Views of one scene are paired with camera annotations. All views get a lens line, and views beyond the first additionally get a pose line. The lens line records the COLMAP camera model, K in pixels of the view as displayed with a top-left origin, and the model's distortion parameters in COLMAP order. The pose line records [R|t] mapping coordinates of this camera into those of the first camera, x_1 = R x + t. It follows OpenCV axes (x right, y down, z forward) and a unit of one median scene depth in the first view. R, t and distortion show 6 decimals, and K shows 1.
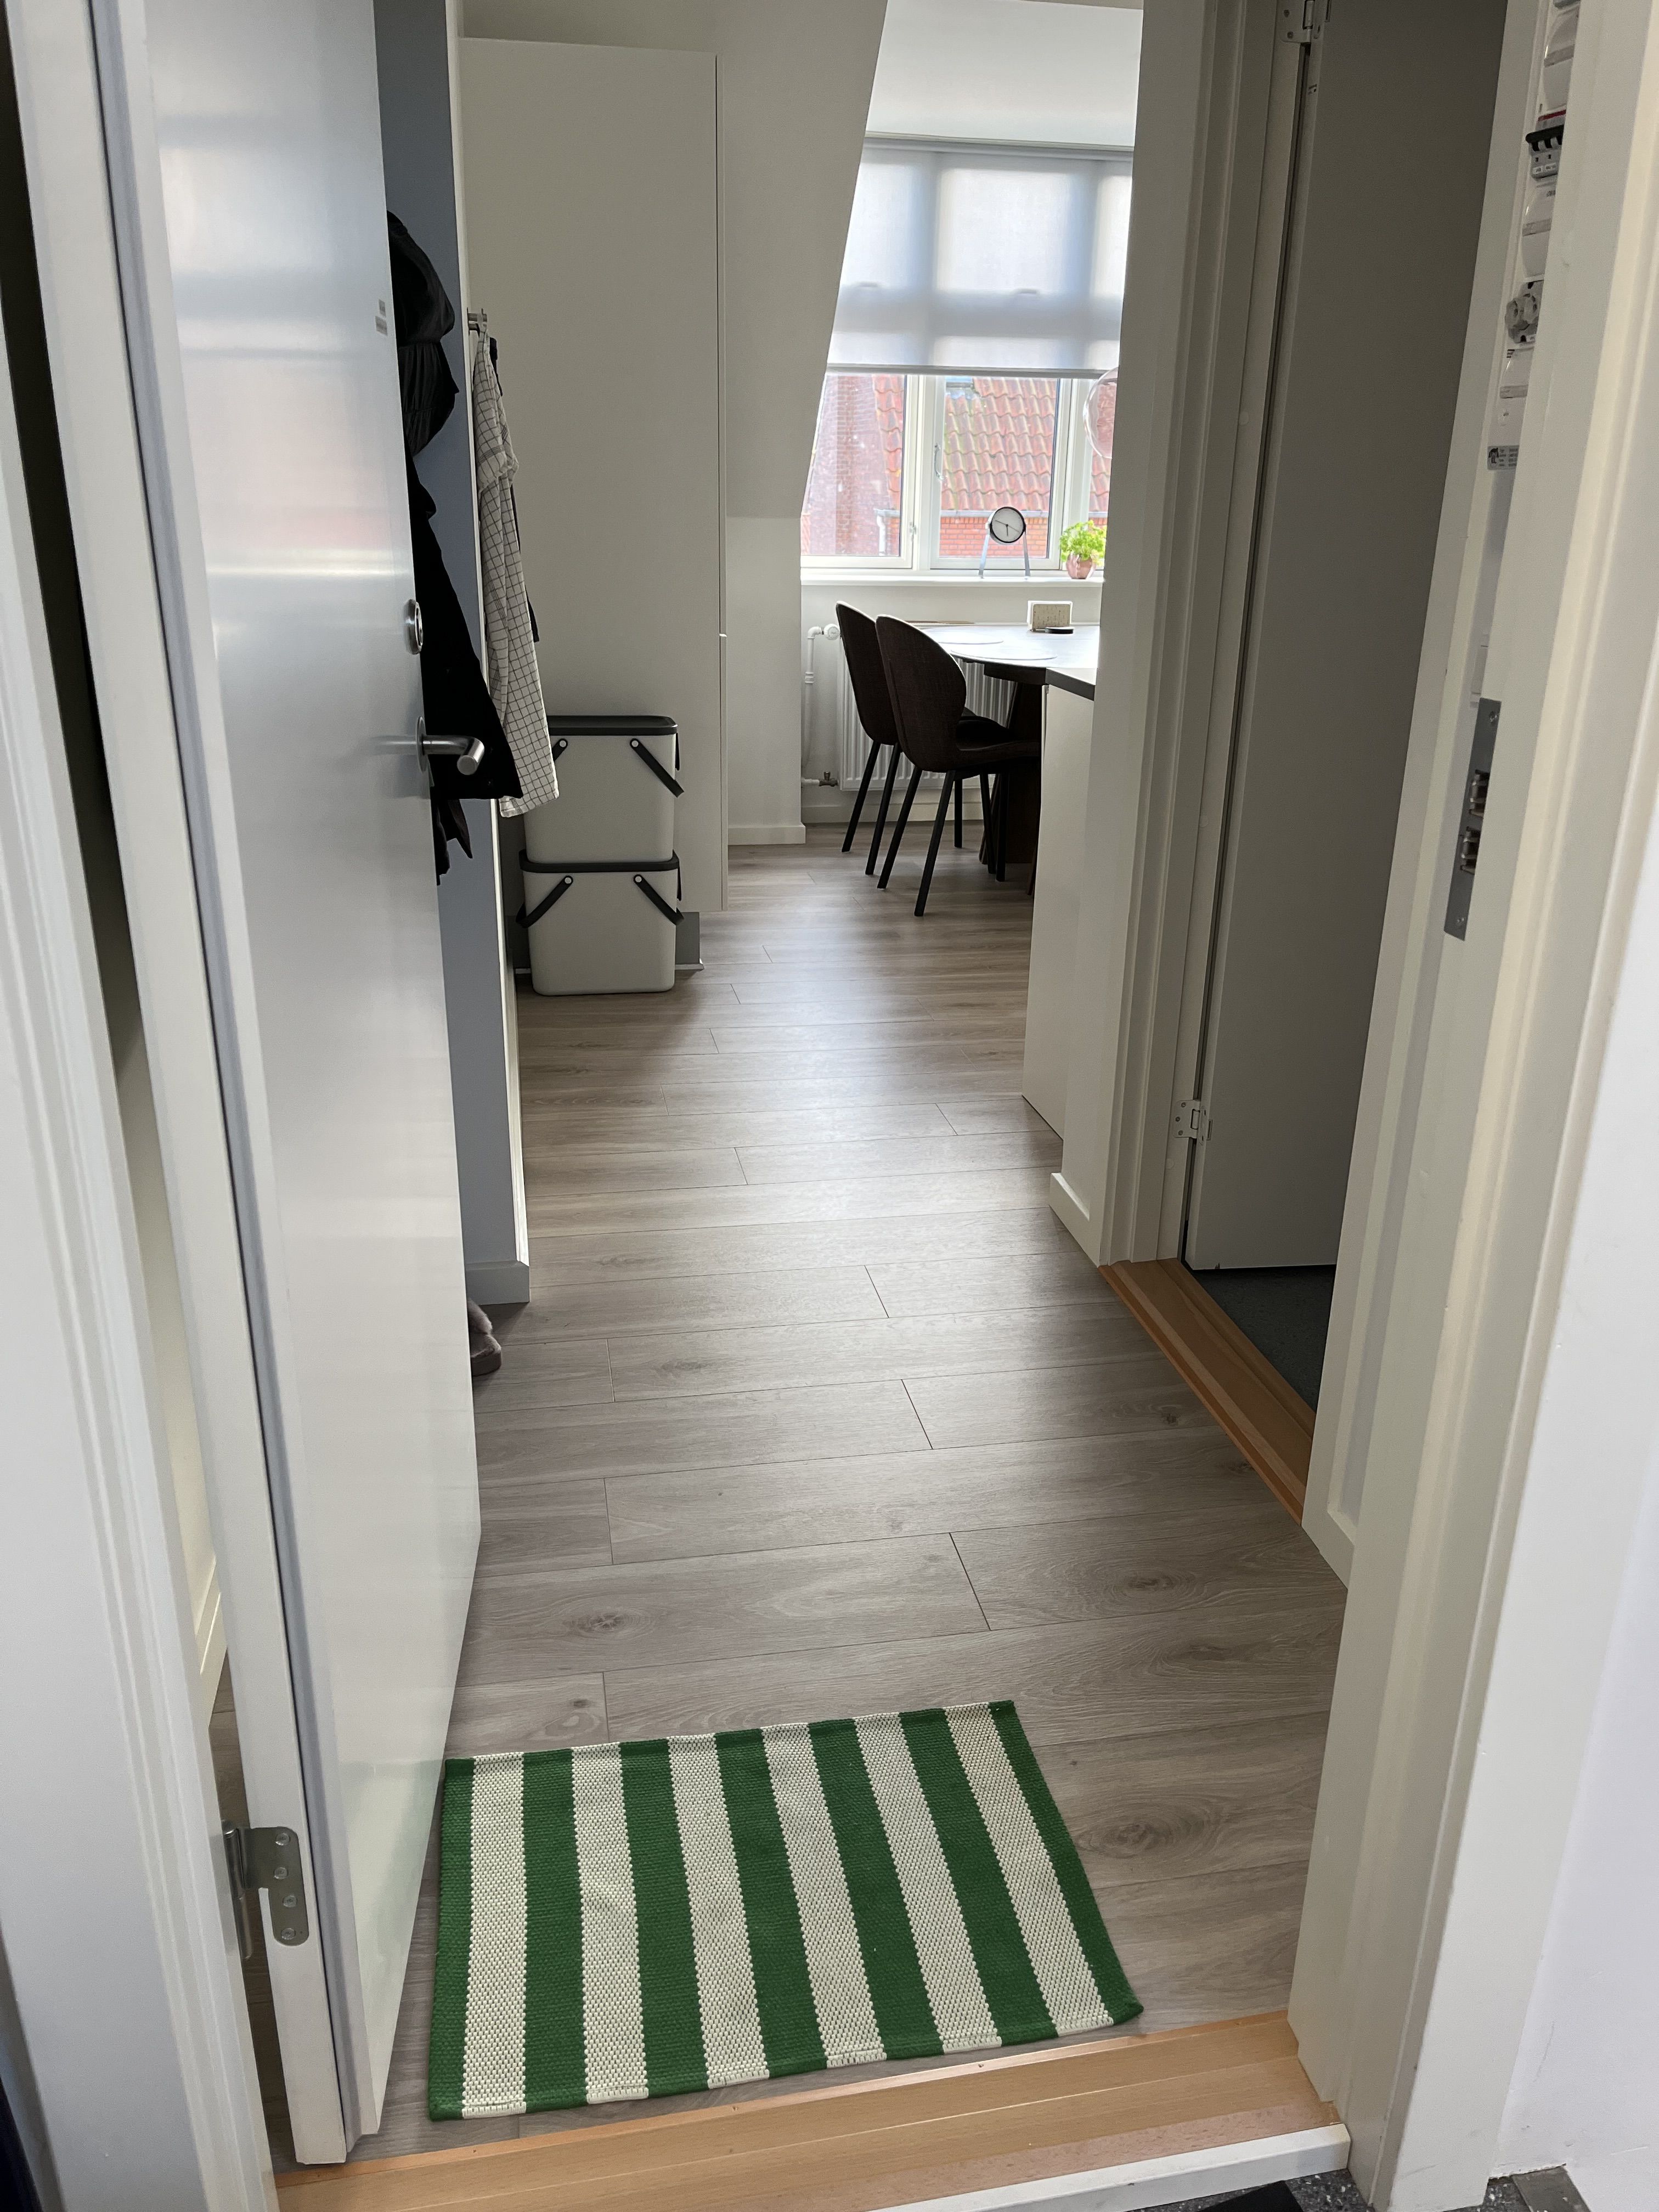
lens RADIAL K [[1716.8, 0, 827.7], [0, 1716.8, 1164.0], [0, 0, 1]] dist [0.062859, -0.137115]
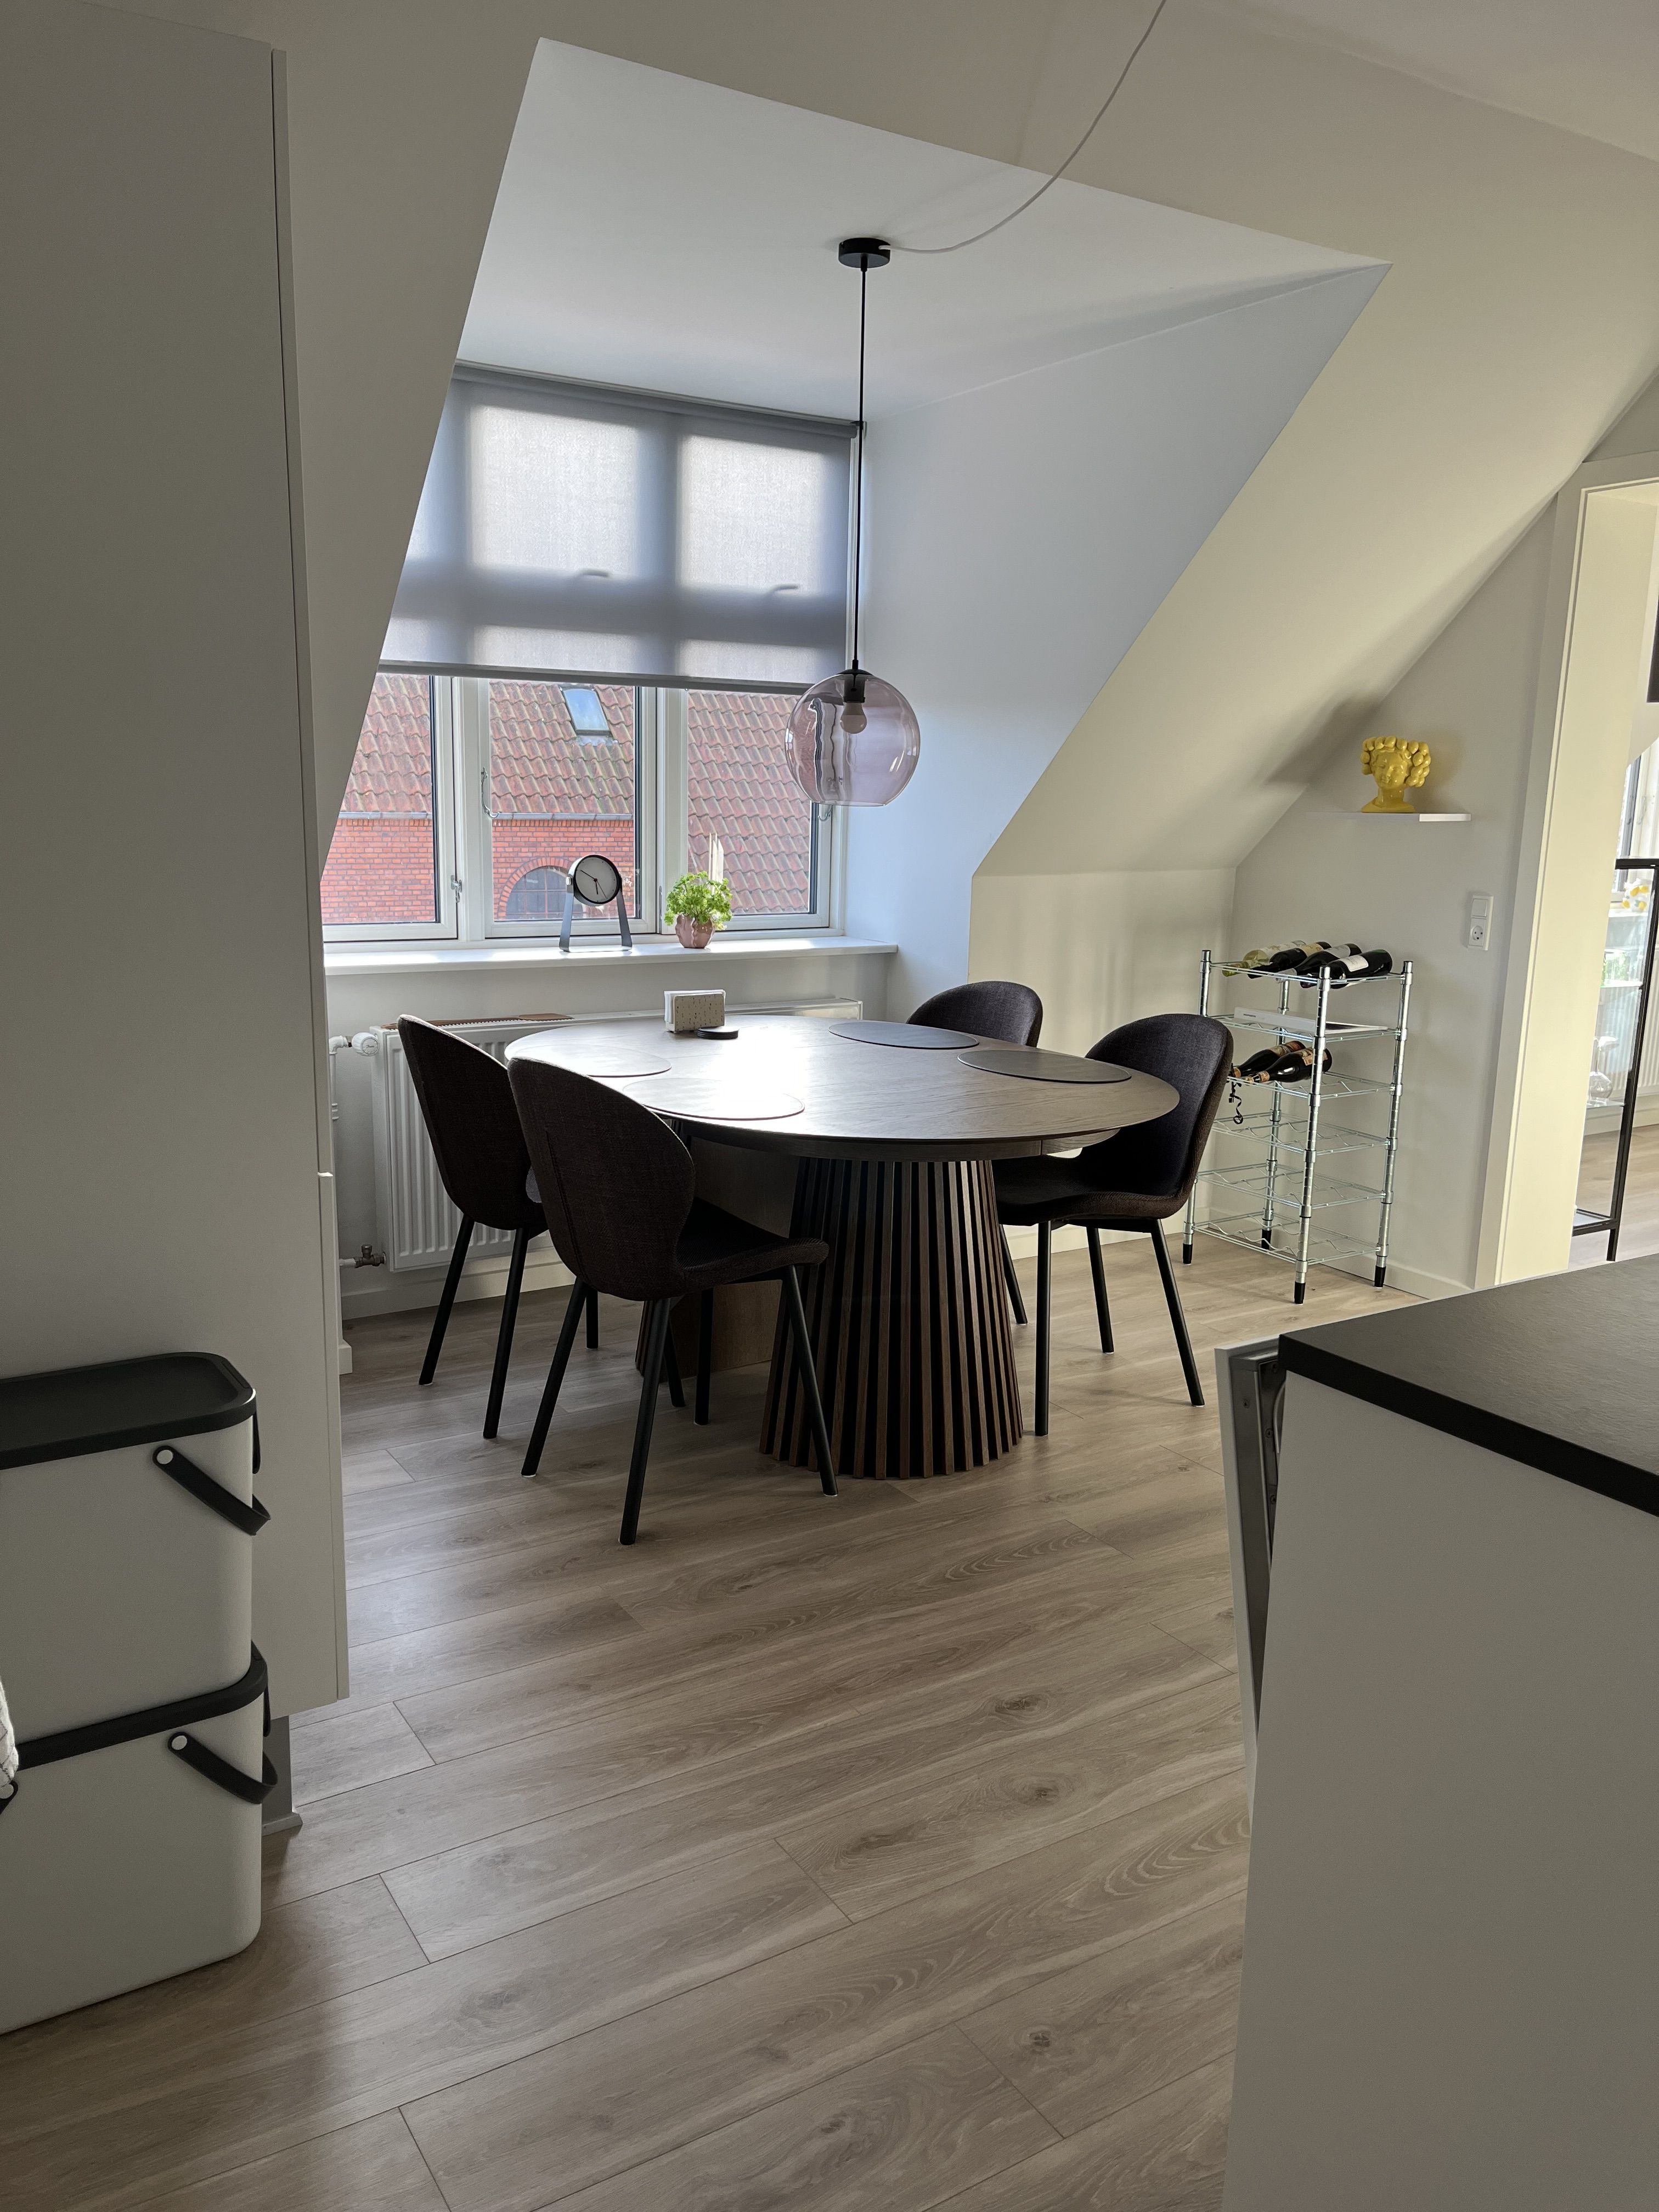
lens RADIAL K [[1703.2, 0, 830.5], [0, 1703.2, 1122.1], [0, 0, 1]] dist [0.099806, -0.131477]
pose [[0.929068, -0.069633, 0.363295, -0.071721], [0.131519, 0.980131, -0.148478, -0.158920], [-0.345738, 0.185727, 0.919767, 0.345788]]
